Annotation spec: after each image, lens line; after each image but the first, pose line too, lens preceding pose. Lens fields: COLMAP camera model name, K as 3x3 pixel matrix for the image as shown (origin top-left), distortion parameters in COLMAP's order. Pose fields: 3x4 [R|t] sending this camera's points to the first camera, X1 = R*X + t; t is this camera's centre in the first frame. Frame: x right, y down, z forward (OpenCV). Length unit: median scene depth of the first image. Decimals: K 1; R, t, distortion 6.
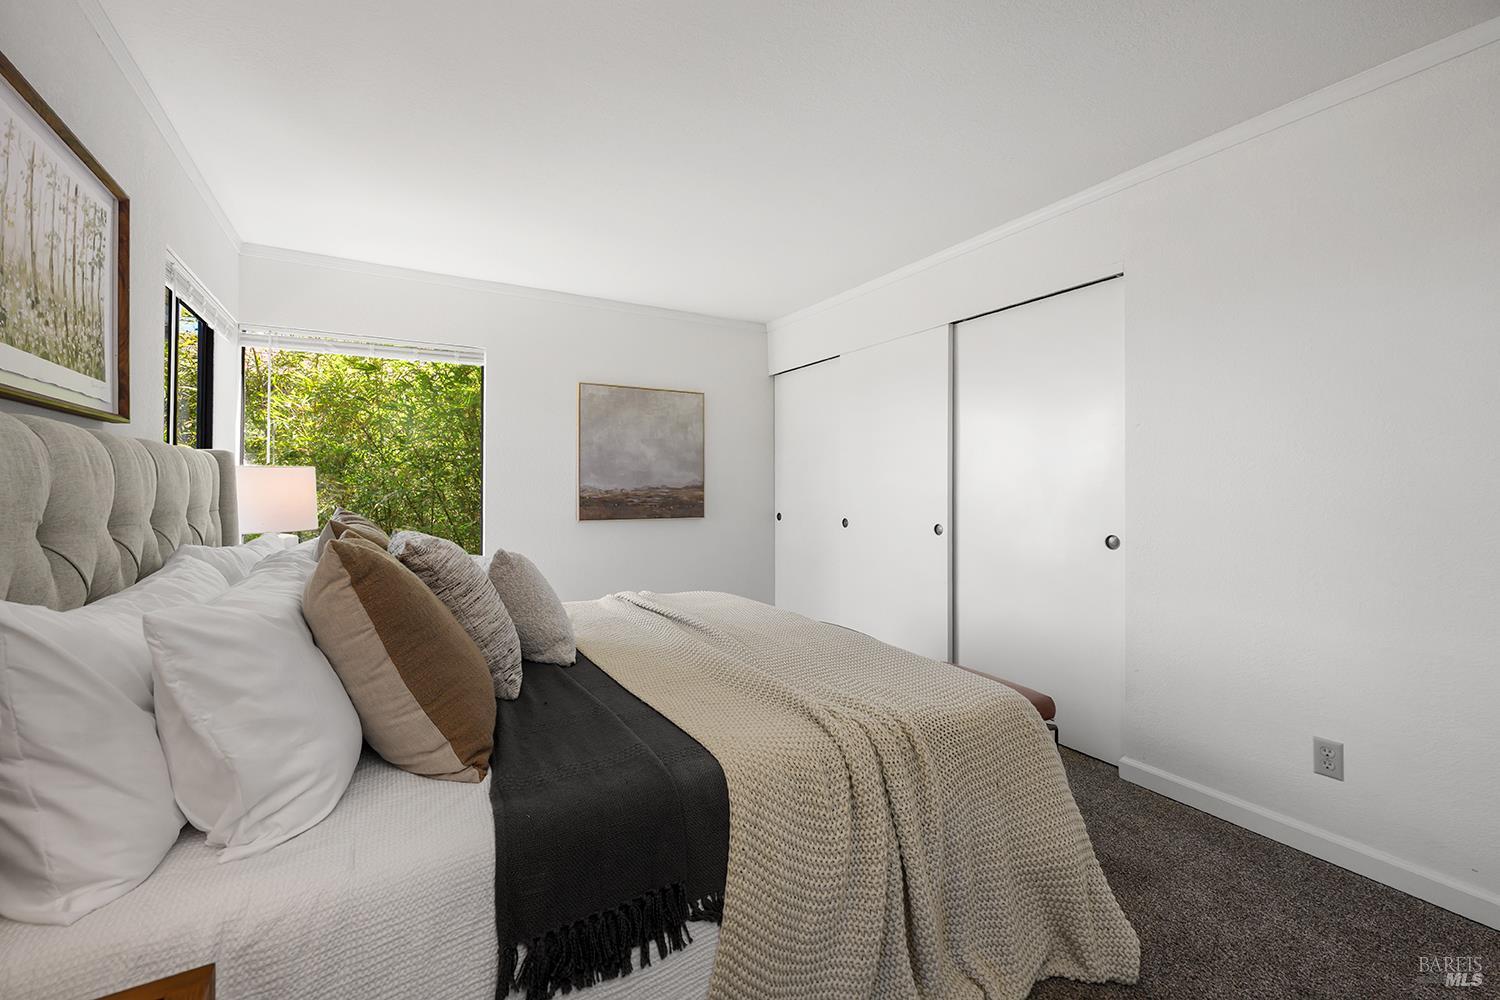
lens RADIAL K [[609.9, 0, 755.7], [0, 609.9, 489.6], [0, 0, 1]] dist [-0.006763, -0.000394]
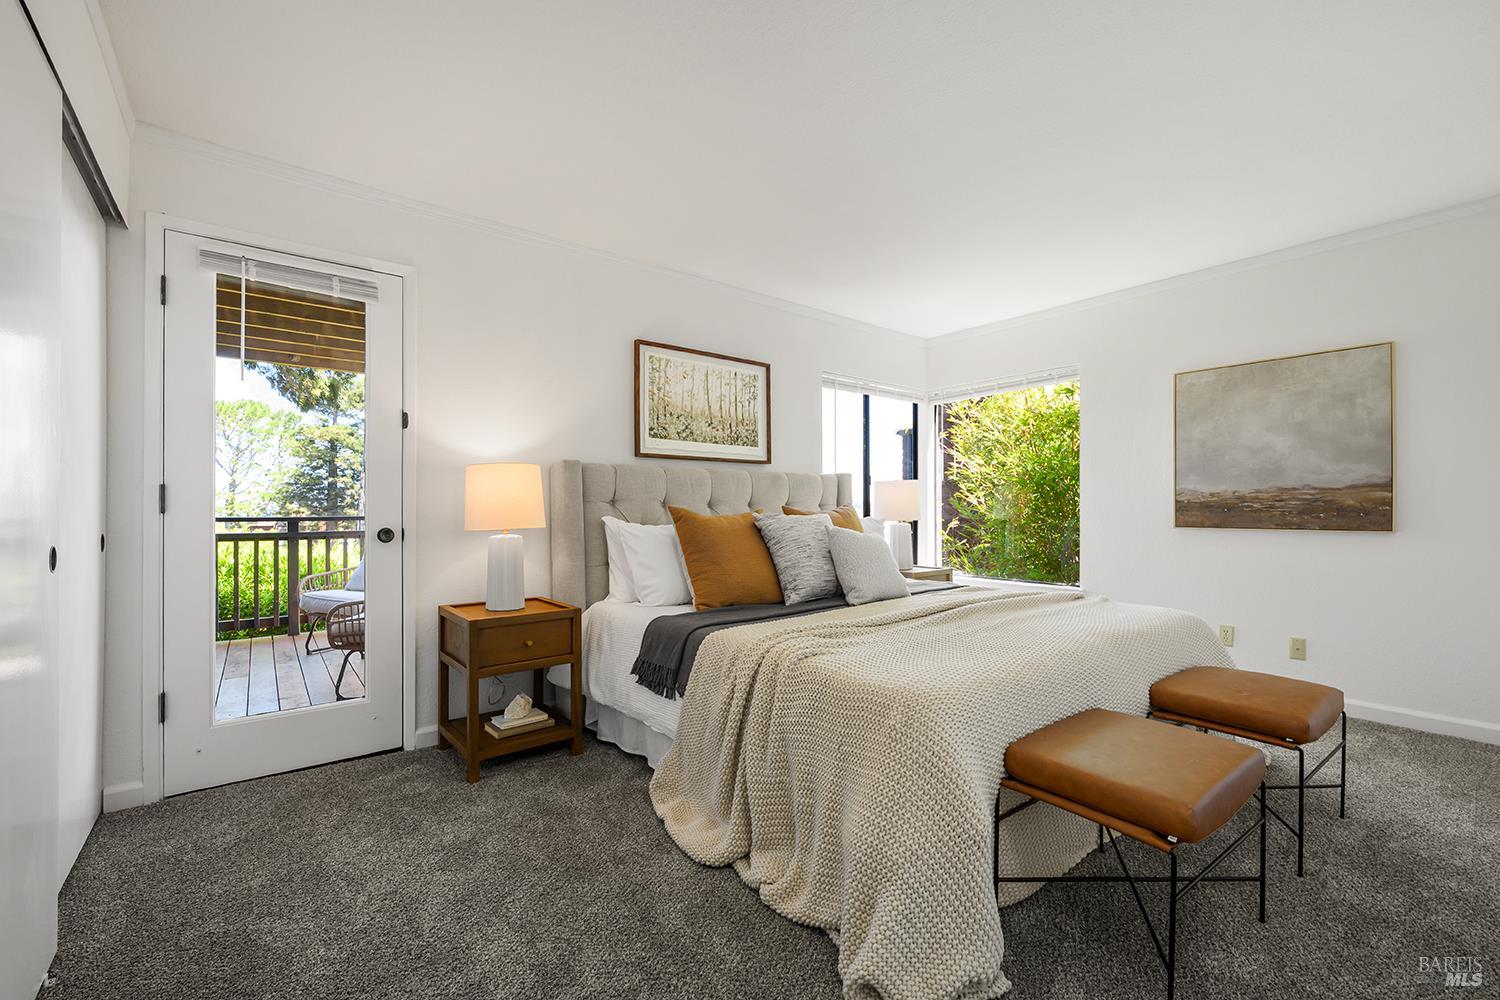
lens RADIAL K [[646.3, 0, 765.0], [0, 646.3, 507.5], [0, 0, 1]] dist [-0.001273, 0.000627]
pose [[0.149302, -0.004484, -0.988781, 0.542212], [-0.001170, 0.999988, -0.004712, 0.025850], [0.988791, 0.001860, 0.149295, 0.250084]]
